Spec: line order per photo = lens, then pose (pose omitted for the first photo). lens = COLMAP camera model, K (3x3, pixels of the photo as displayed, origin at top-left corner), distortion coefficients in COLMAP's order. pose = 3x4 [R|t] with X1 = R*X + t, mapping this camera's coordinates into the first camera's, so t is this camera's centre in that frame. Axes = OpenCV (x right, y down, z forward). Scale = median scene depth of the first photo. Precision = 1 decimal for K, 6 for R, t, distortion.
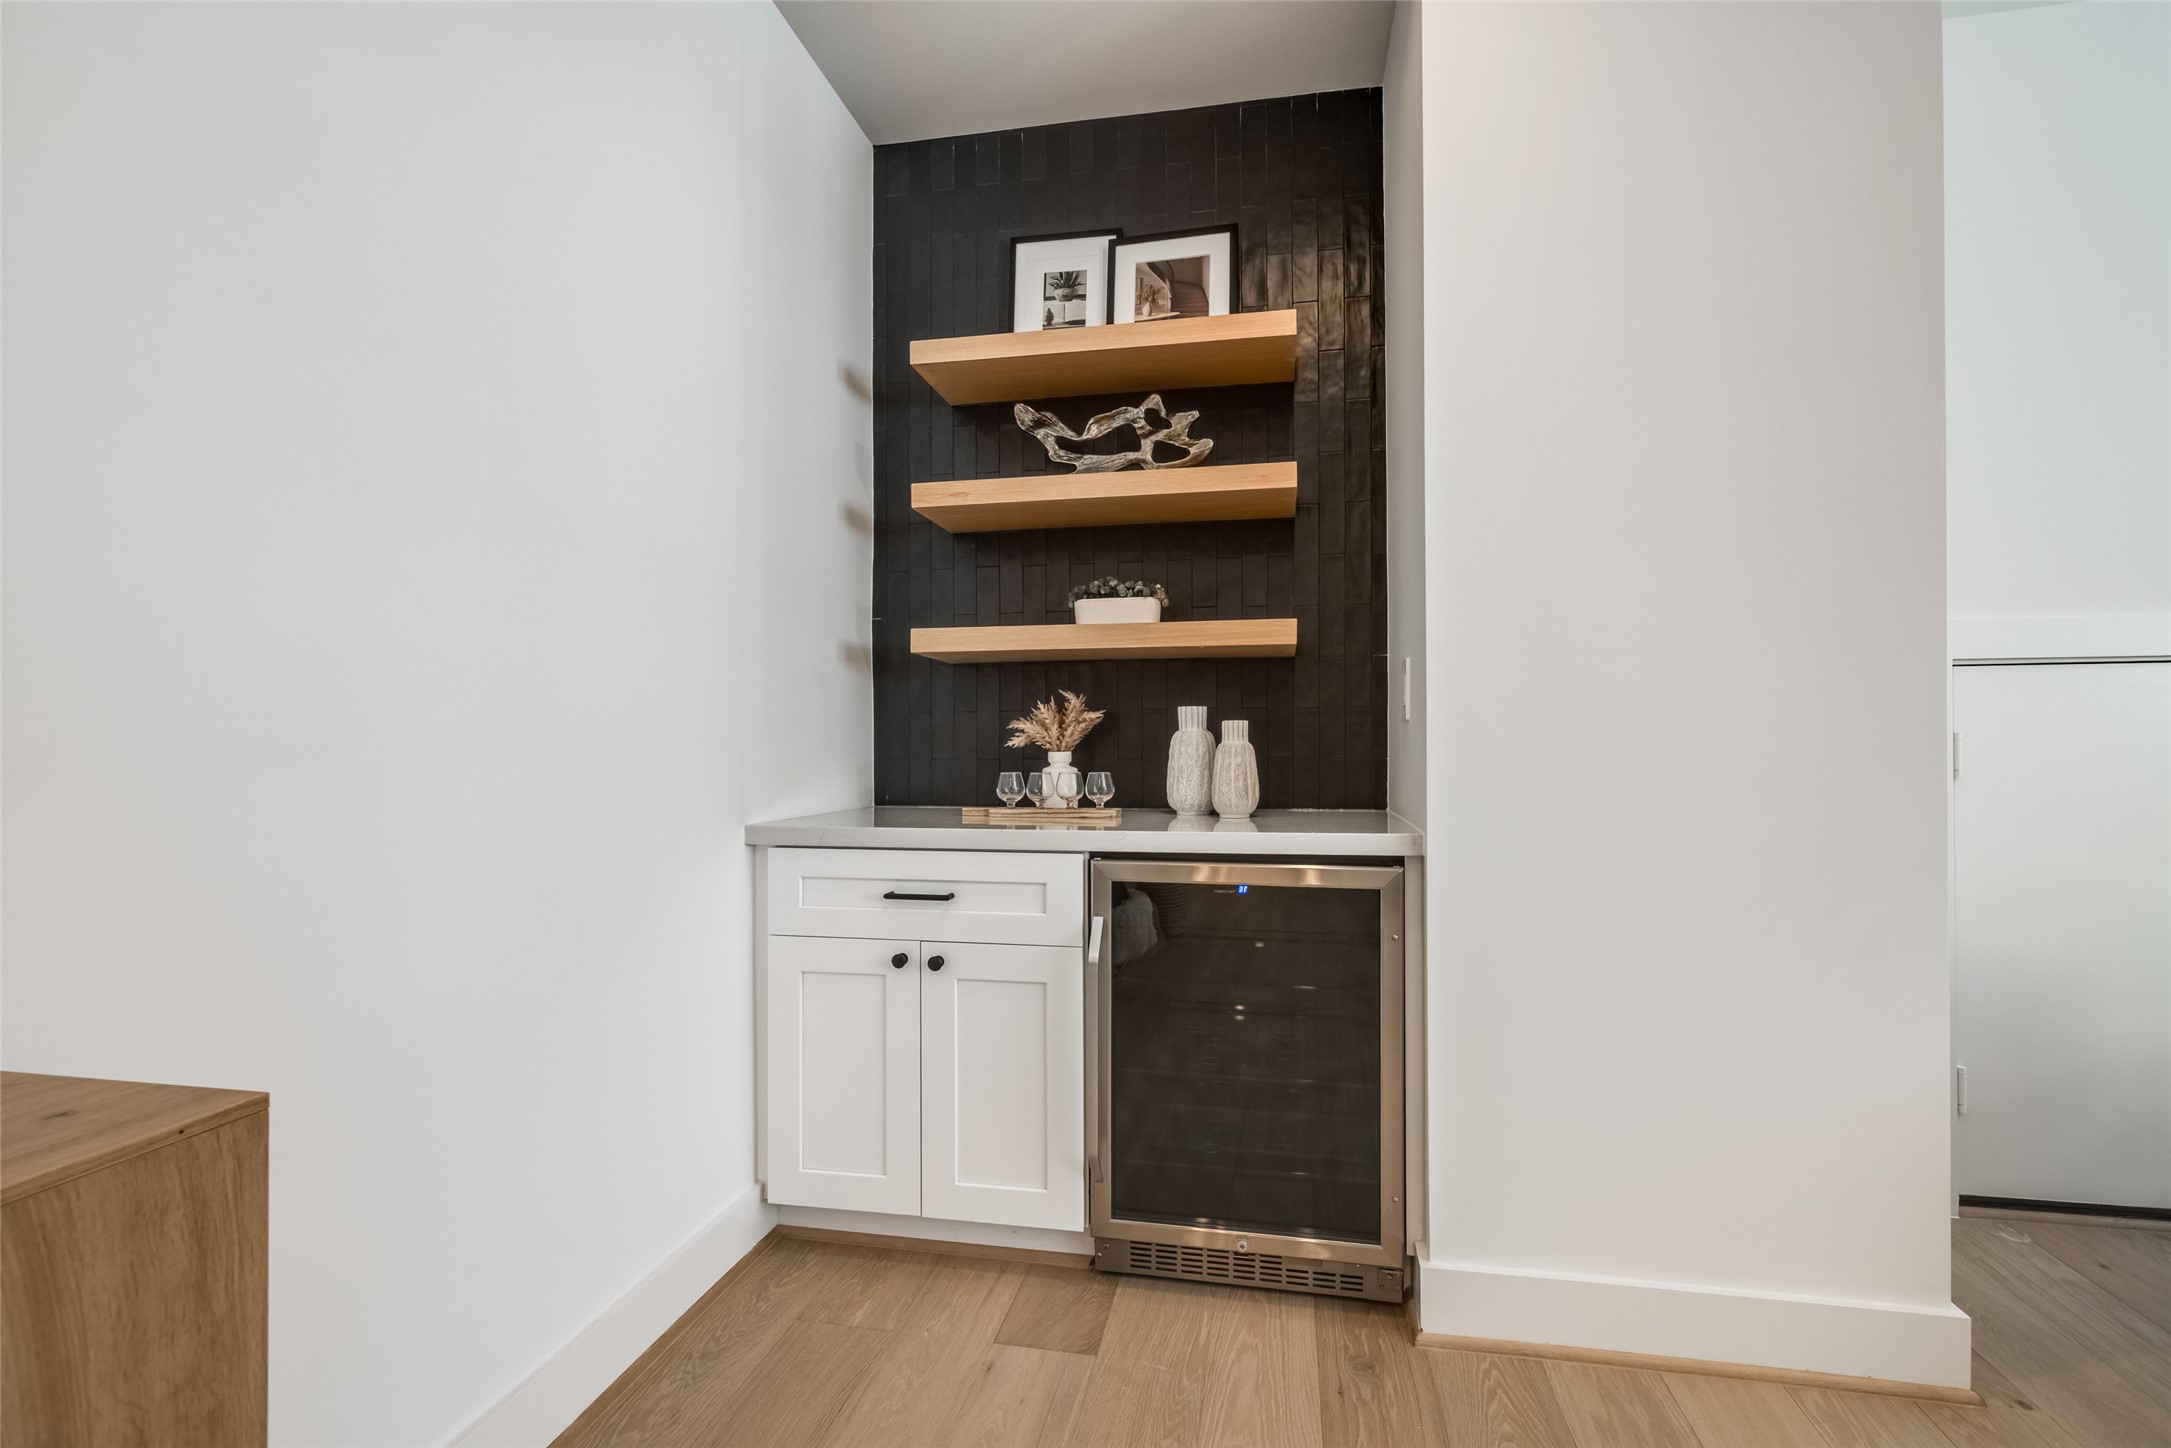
lens RADIAL K [[940.5, 0, 1105.8], [0, 940.5, 740.0], [0, 0, 1]] dist [0.000276, 0.000171]
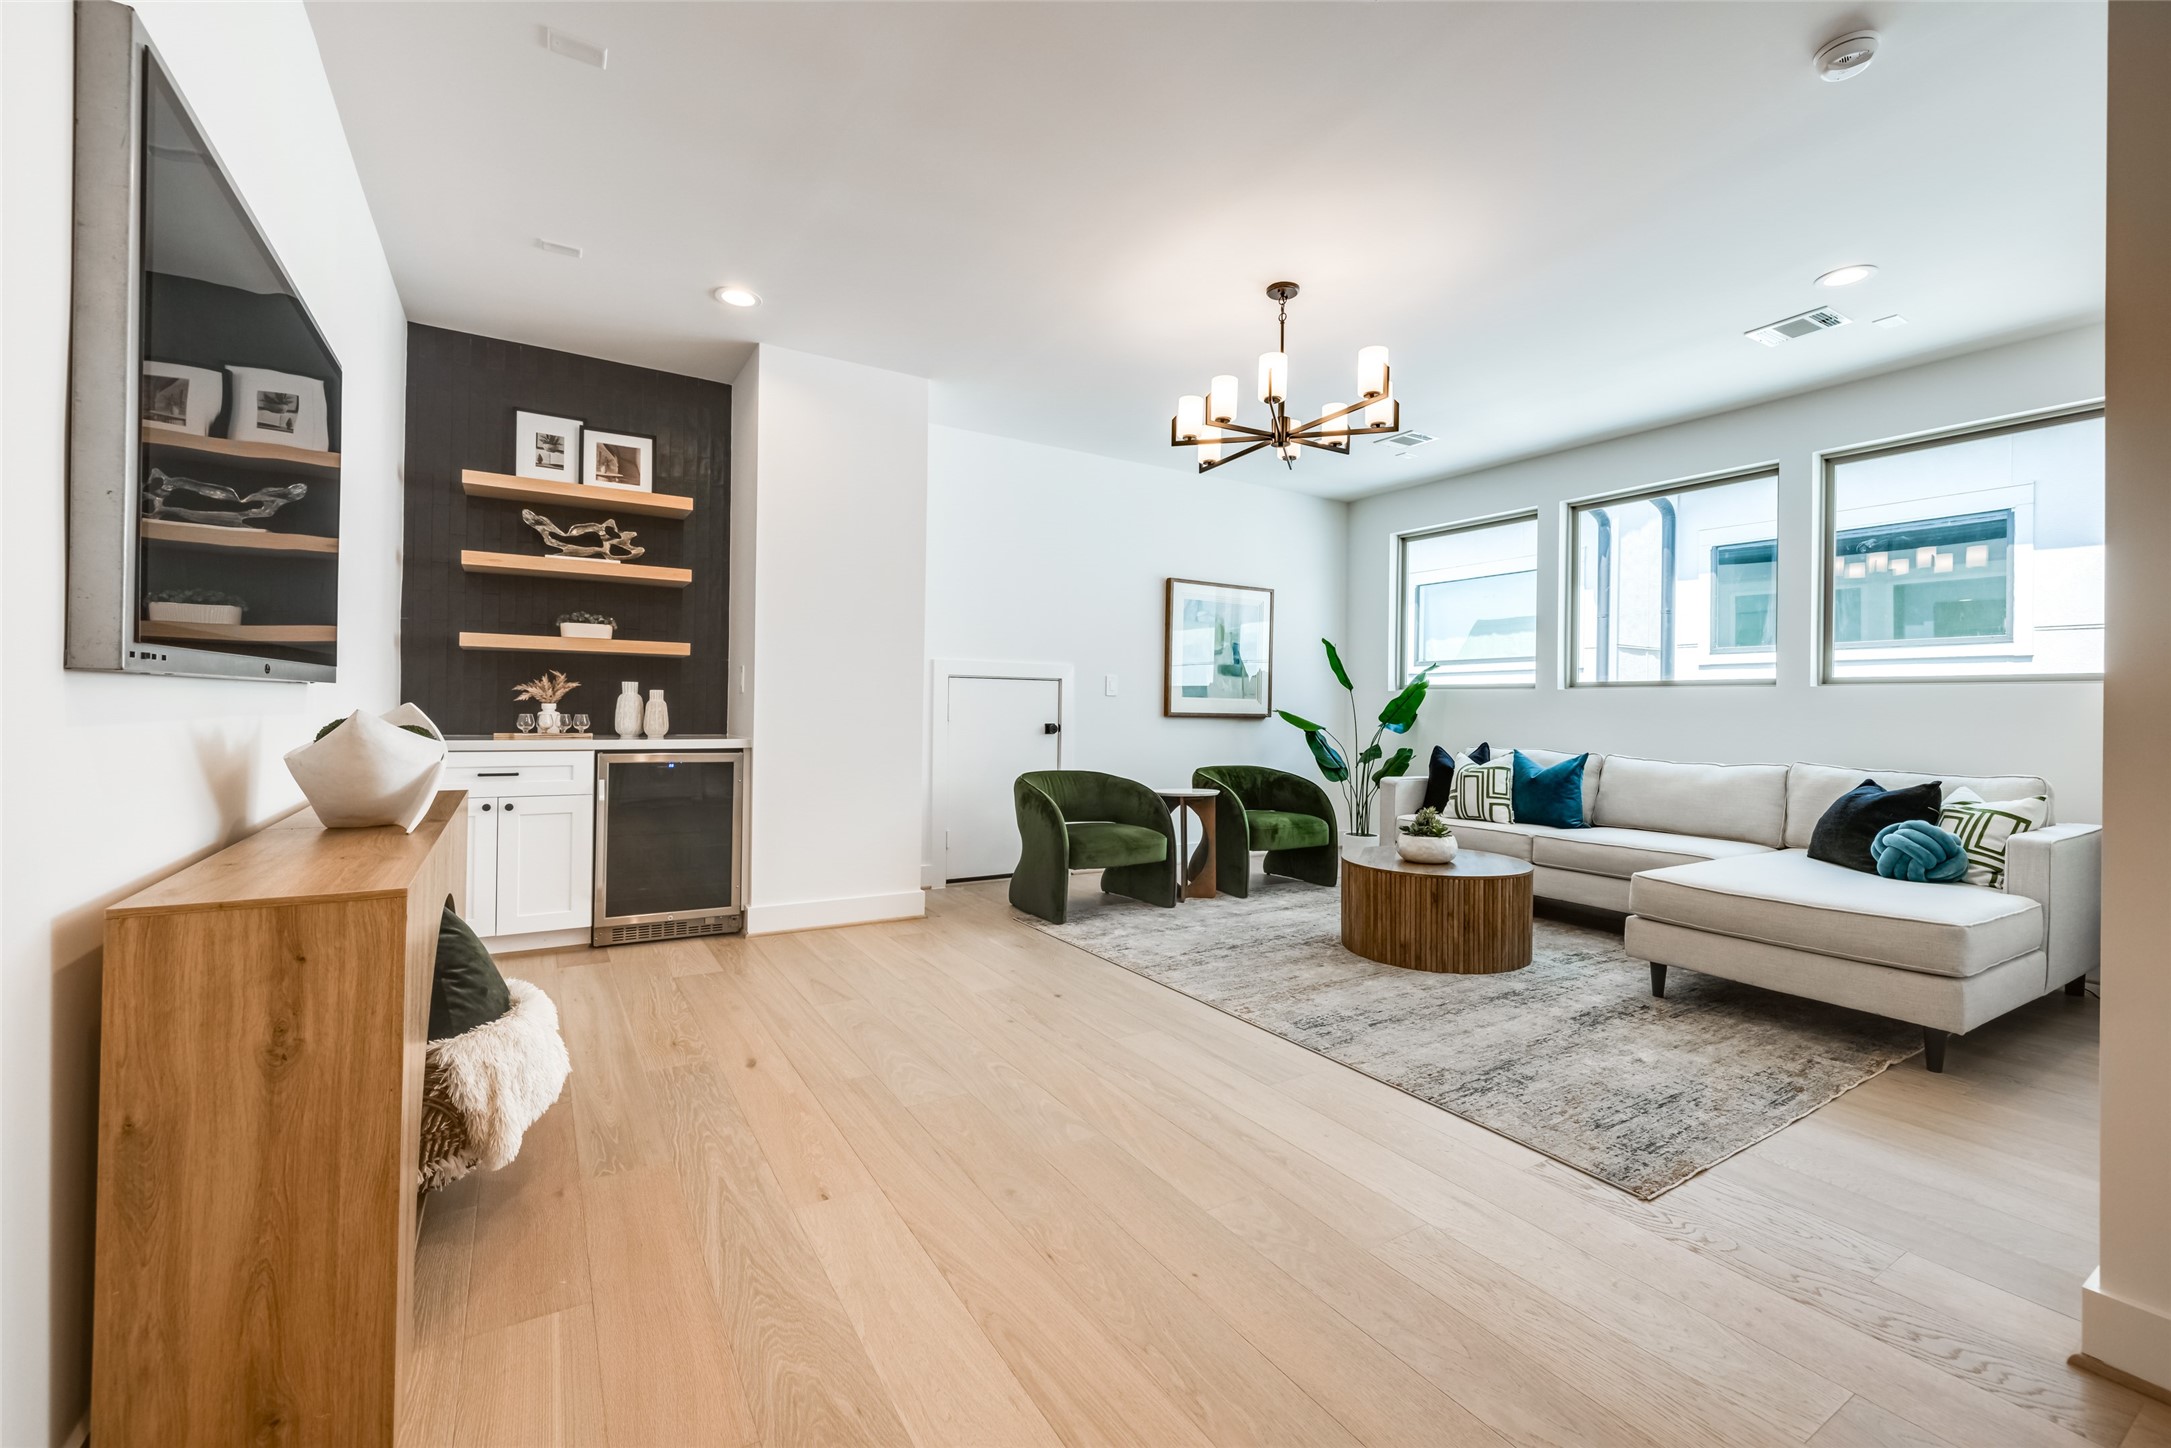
lens RADIAL K [[918.7, 0, 1085.8], [0, 918.7, 711.0], [0, 0, 1]] dist [-0.000457, 0.000136]
pose [[0.744314, 0.014444, 0.667674, -0.478146], [-0.022717, 0.999735, 0.003697, -0.003260], [-0.667443, -0.017919, 0.744445, -1.064709]]
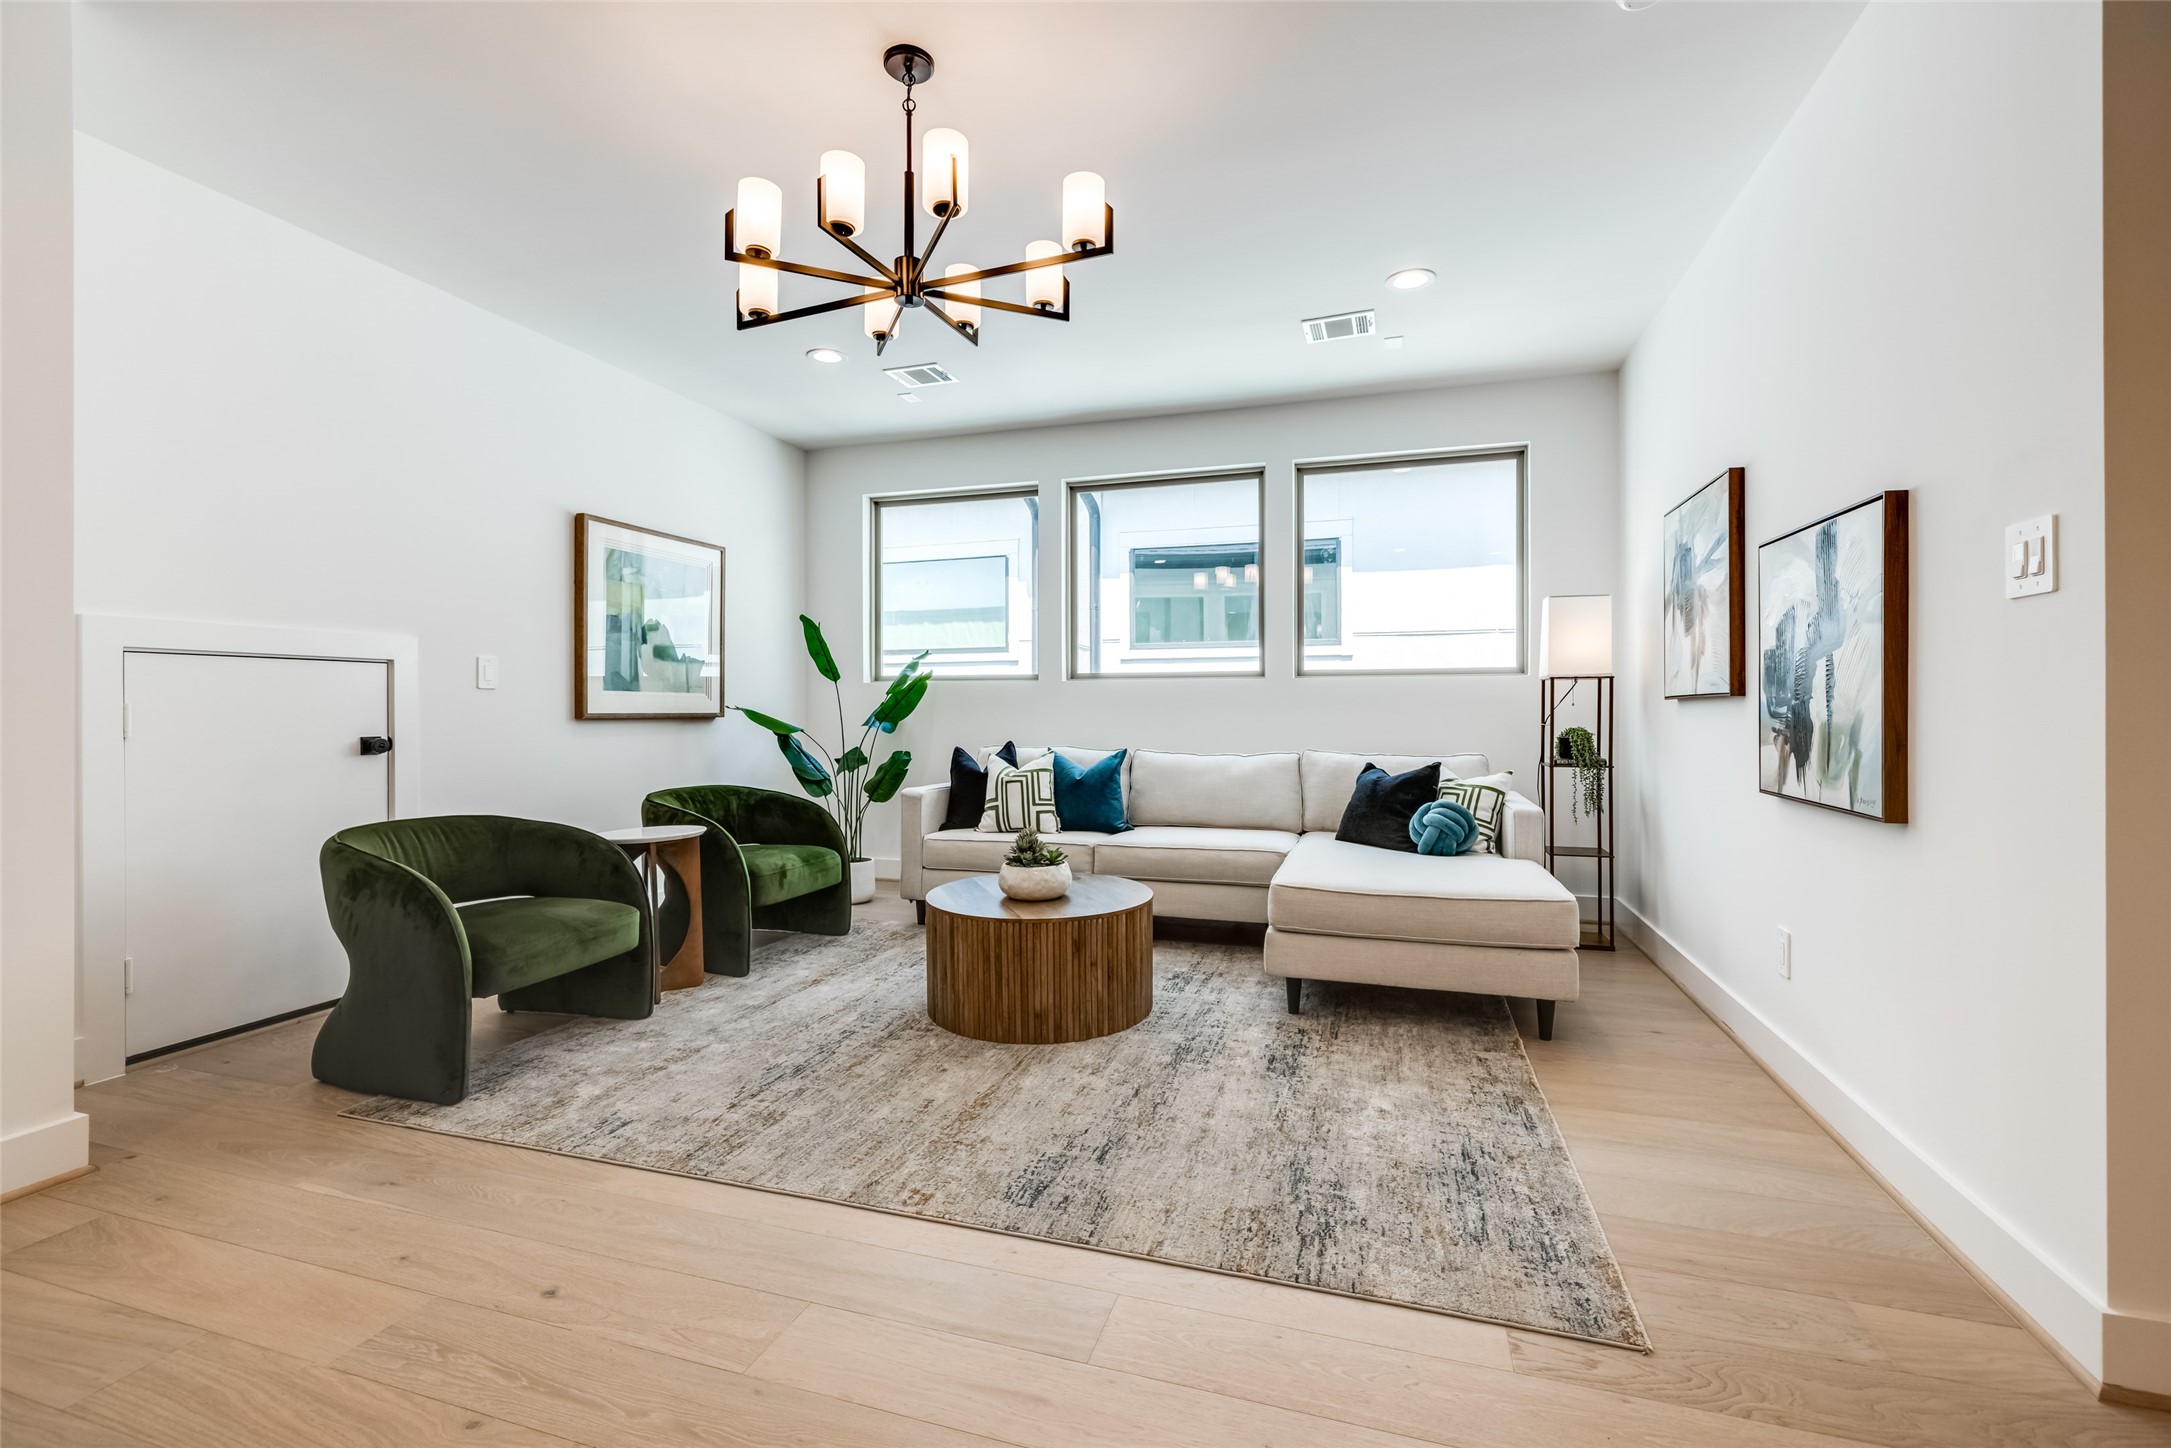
lens RADIAL K [[934.9, 0, 1102.1], [0, 934.9, 712.3], [0, 0, 1]] dist [0.000509, 0.000420]
pose [[0.123577, 0.001264, 0.992334, -0.200266], [-0.005160, 0.999986, -0.000631, -0.001600], [-0.992322, -0.005043, 0.123582, -0.463360]]
